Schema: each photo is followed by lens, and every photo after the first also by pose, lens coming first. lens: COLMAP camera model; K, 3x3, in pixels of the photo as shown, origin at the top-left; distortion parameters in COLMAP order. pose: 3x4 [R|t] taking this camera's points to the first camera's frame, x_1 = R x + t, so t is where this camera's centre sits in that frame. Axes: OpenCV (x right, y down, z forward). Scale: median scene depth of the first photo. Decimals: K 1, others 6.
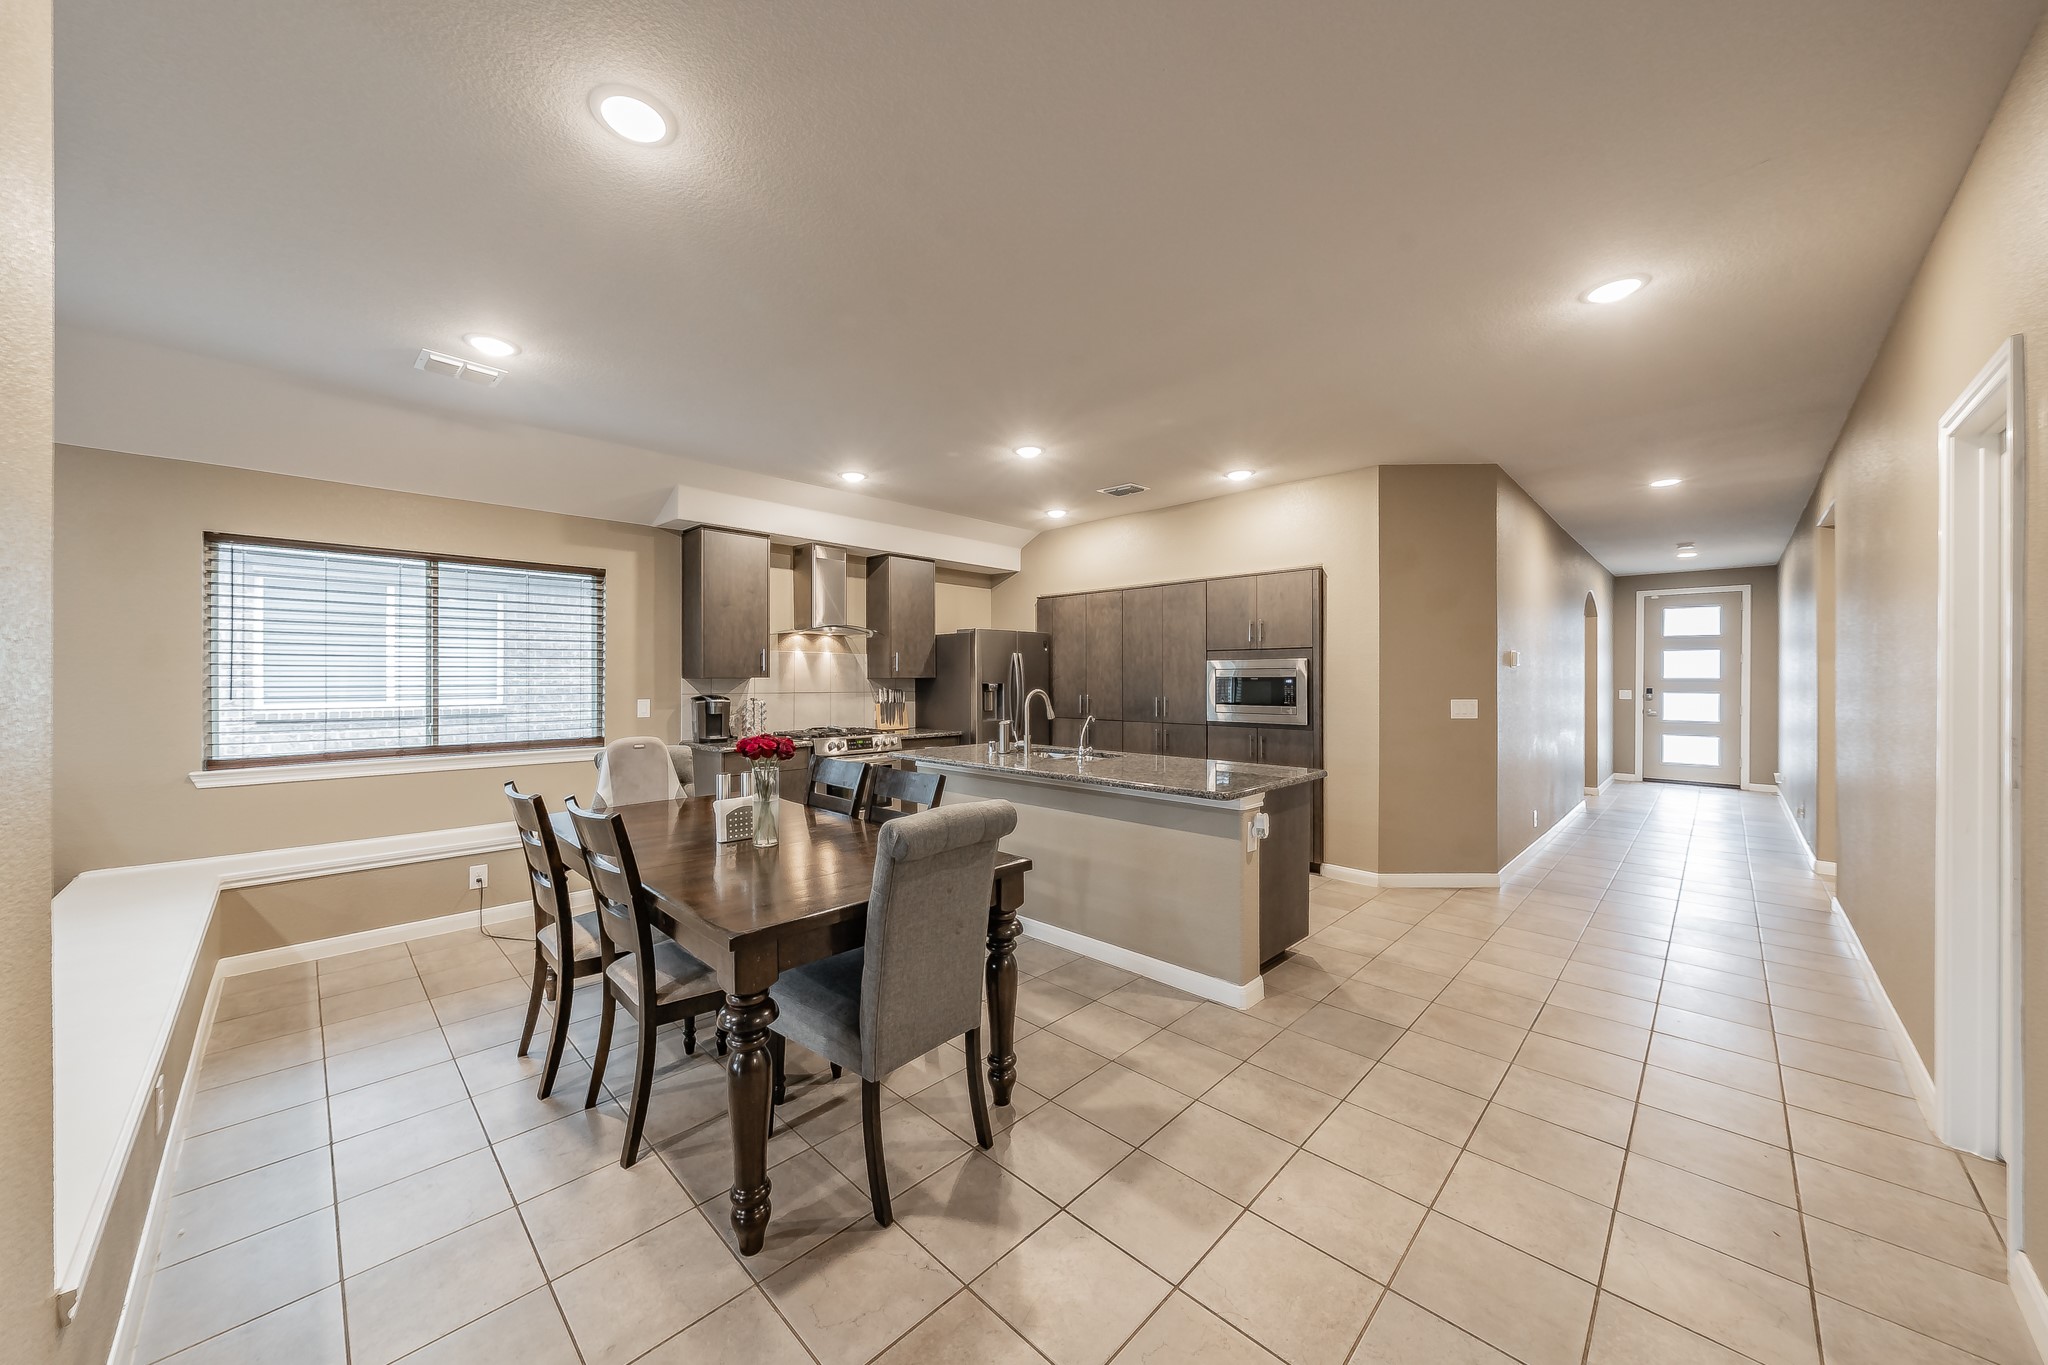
lens RADIAL K [[720.6, 0, 1002.4], [0, 720.6, 676.7], [0, 0, 1]] dist [-0.000249, -0.000098]
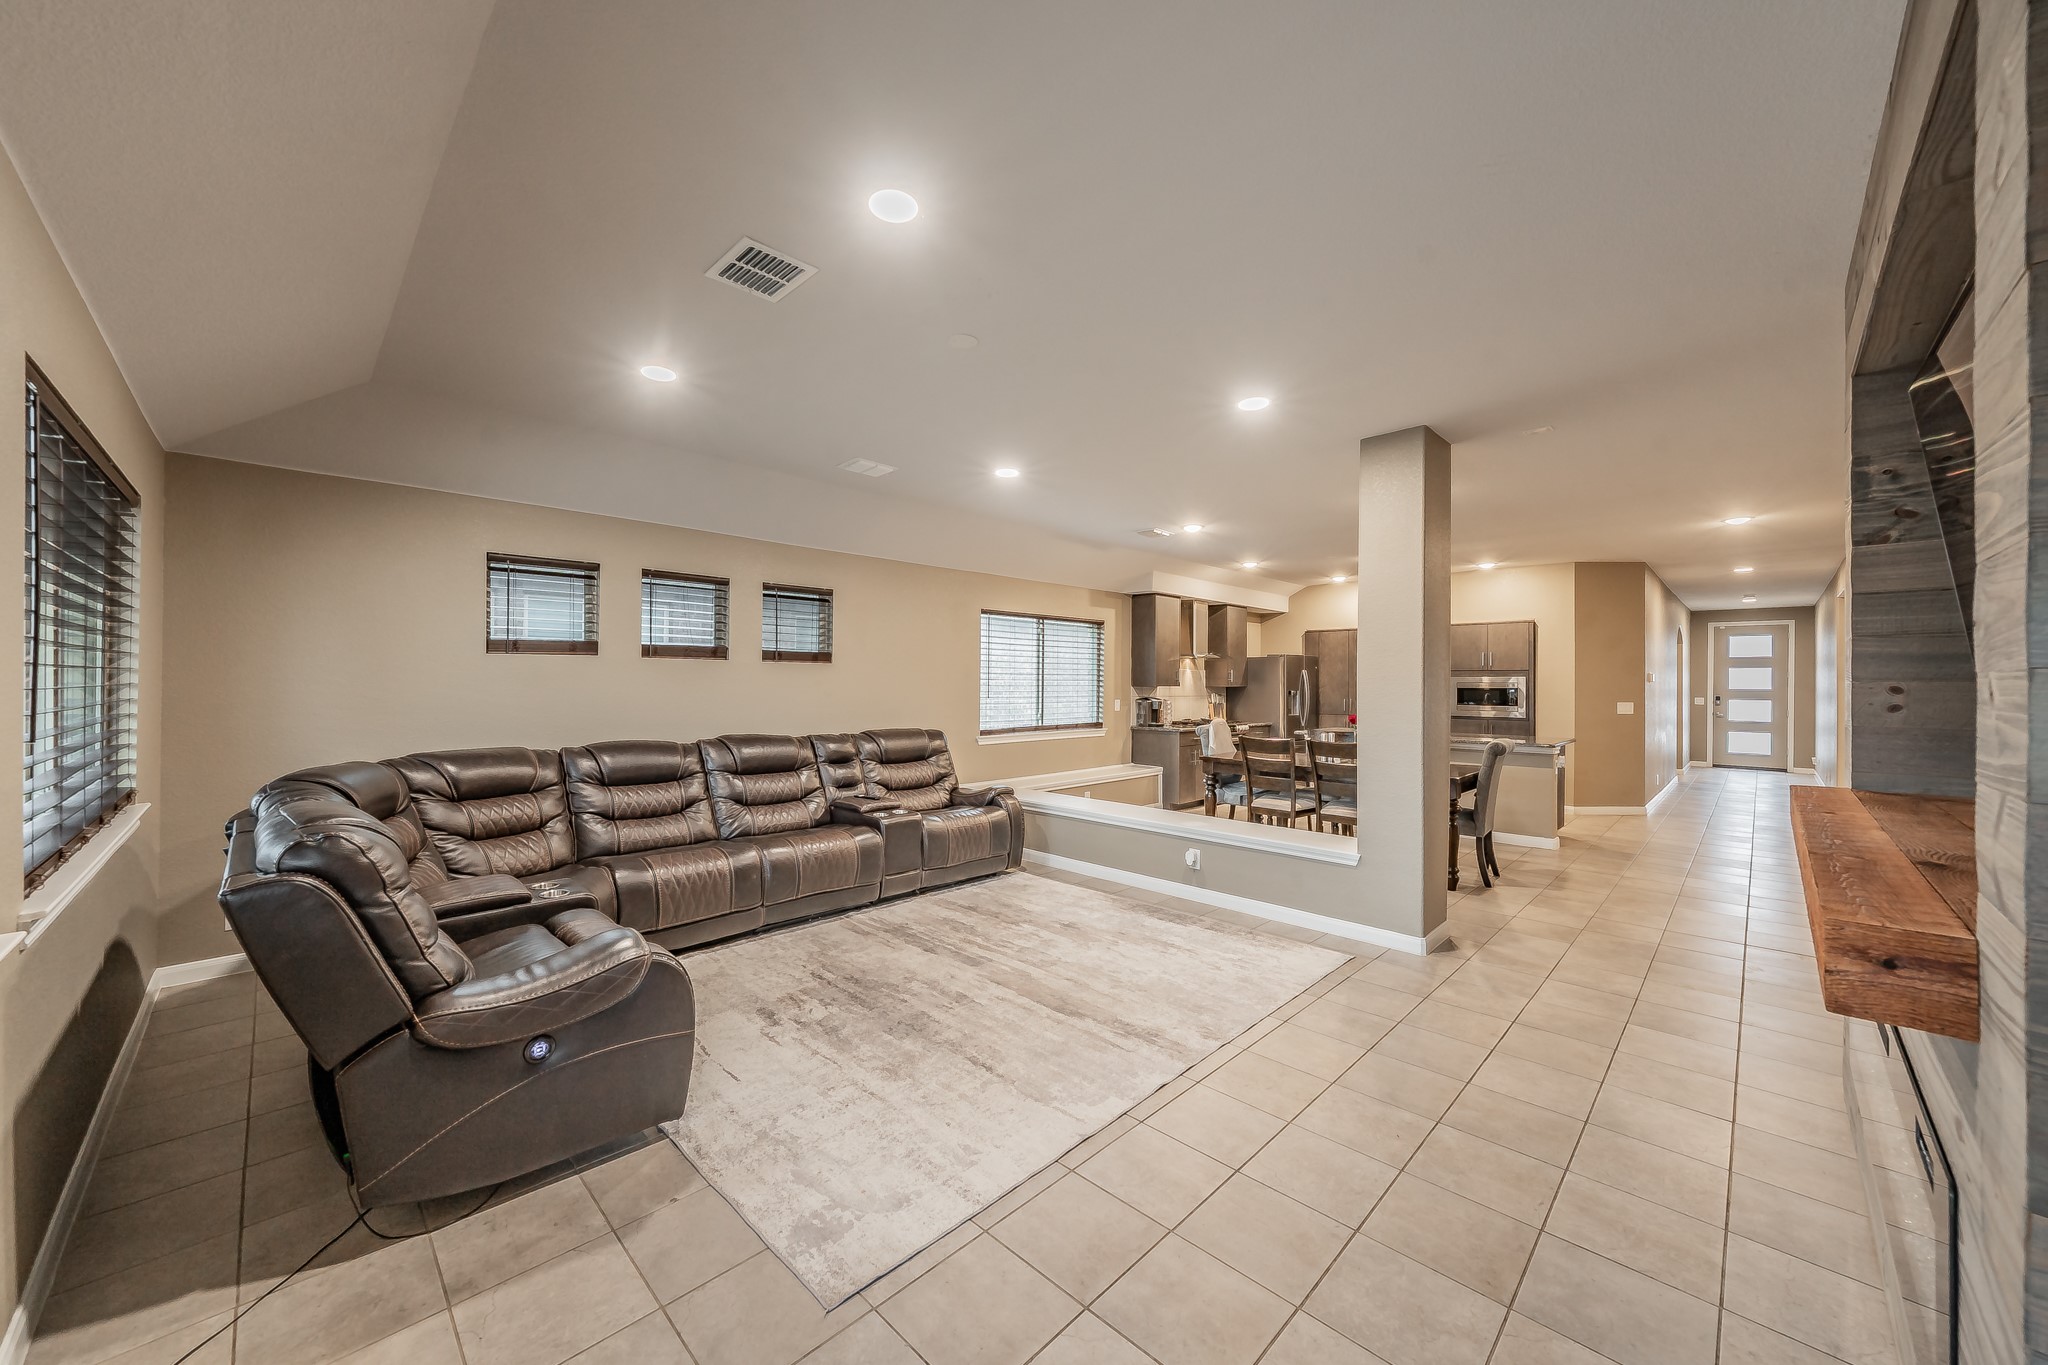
lens RADIAL K [[742.2, 0, 1024.0], [0, 742.2, 682.5], [0, 0, 1]] dist [-0.000473, -0.000019]
pose [[0.999981, 0.006096, 0.001075, -0.609057], [-0.006099, 0.999978, 0.002613, -0.008805], [-0.001059, -0.002619, 0.999996, -0.580762]]
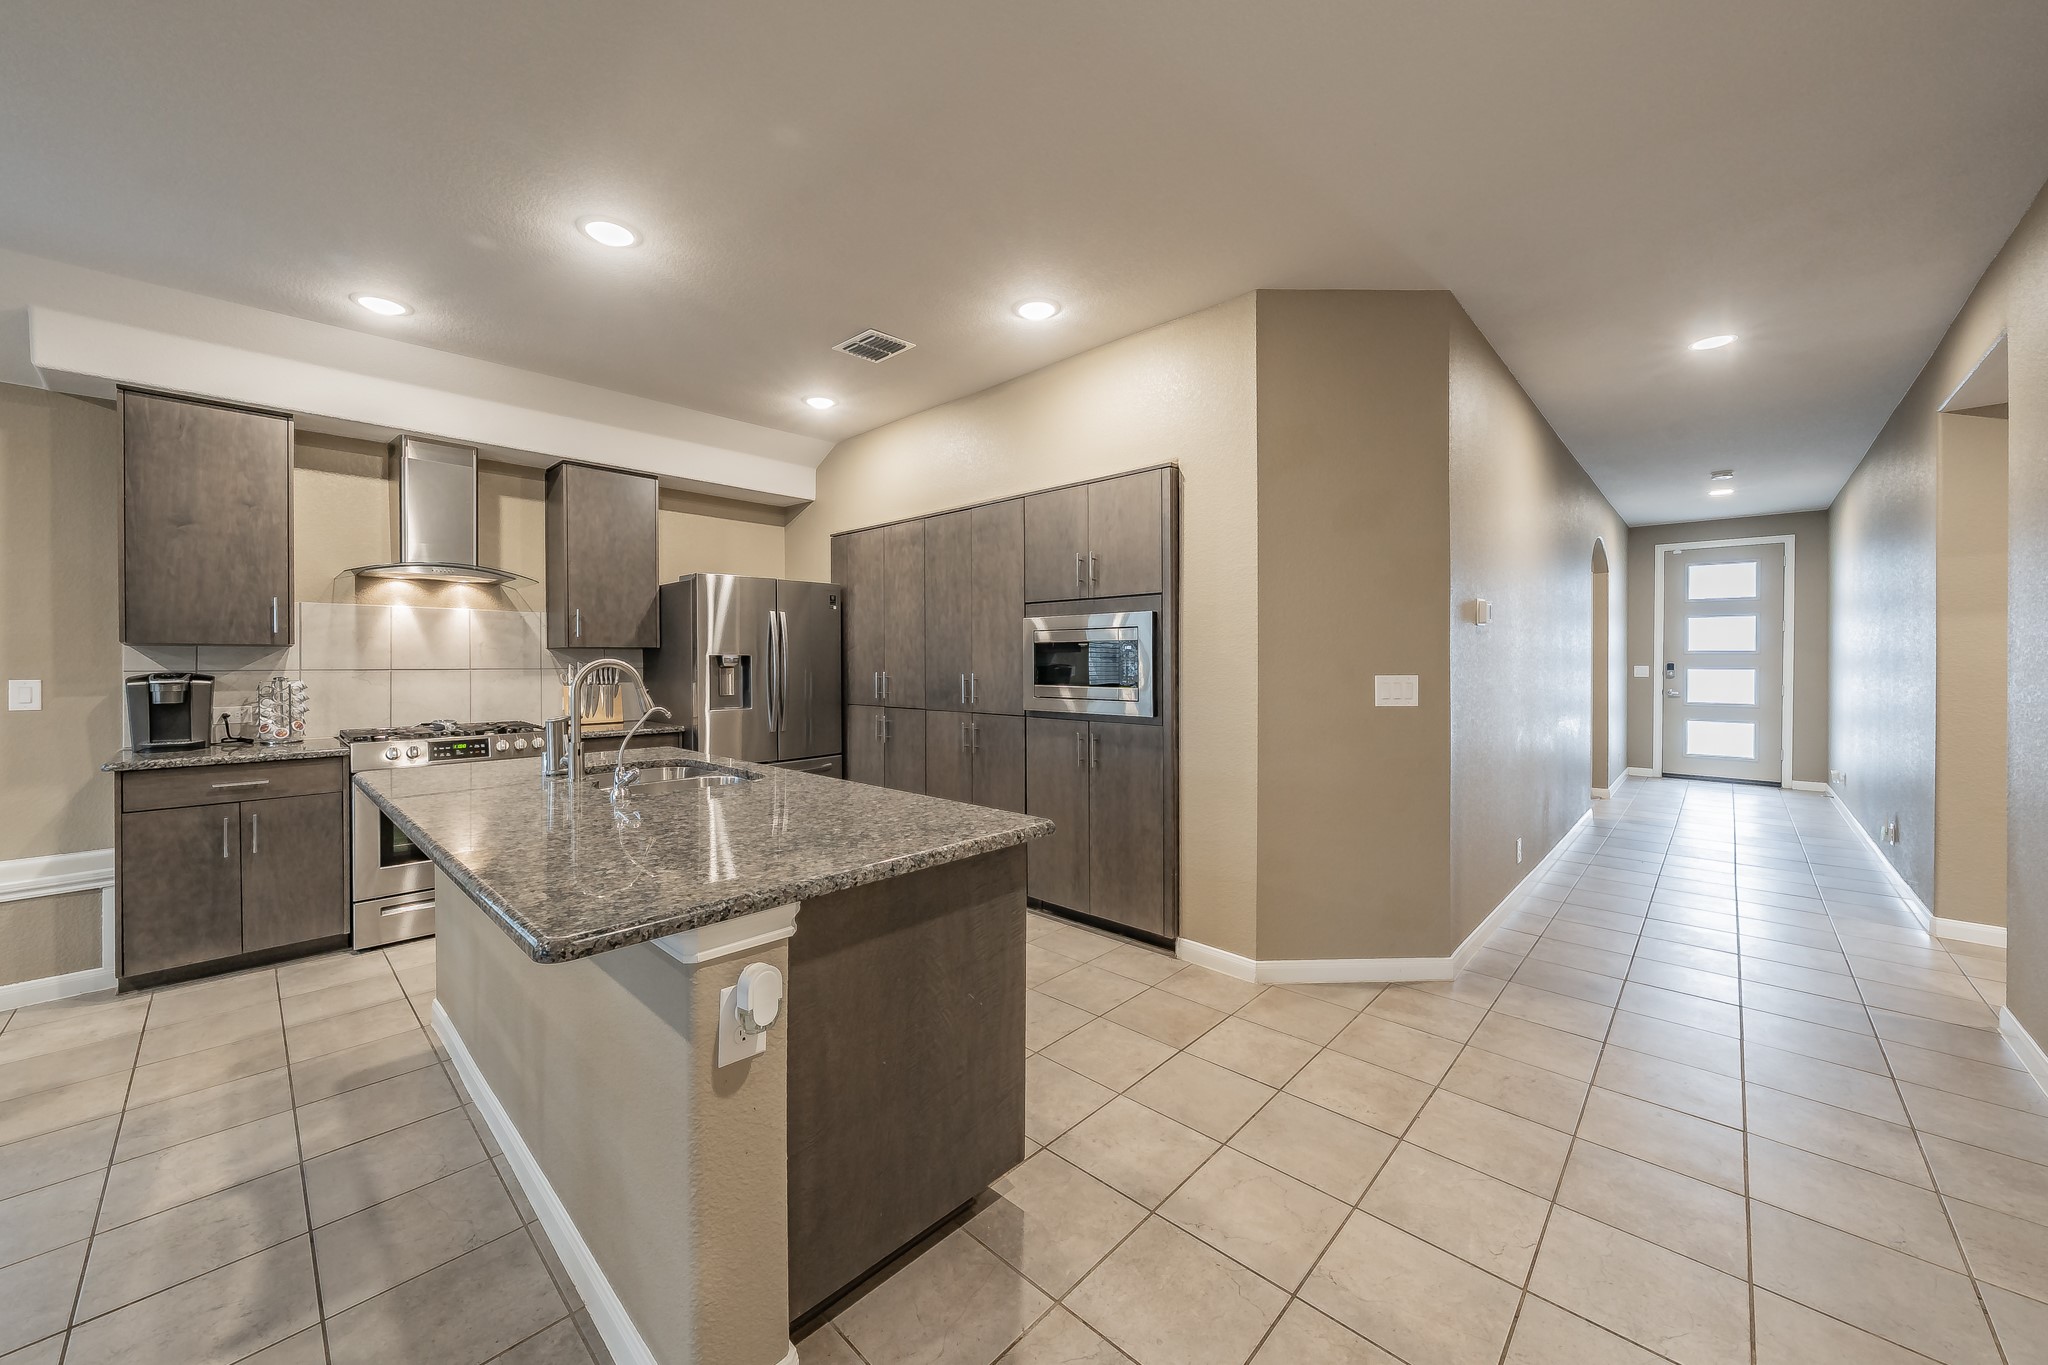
lens RADIAL K [[744.3, 0, 1021.6], [0, 744.3, 663.6], [0, 0, 1]] dist [-0.001106, -0.000078]
pose [[0.999722, -0.003310, 0.023359, 0.251177], [0.003131, 0.999966, 0.007679, 0.012999], [-0.023384, -0.007604, 0.999698, 0.305937]]
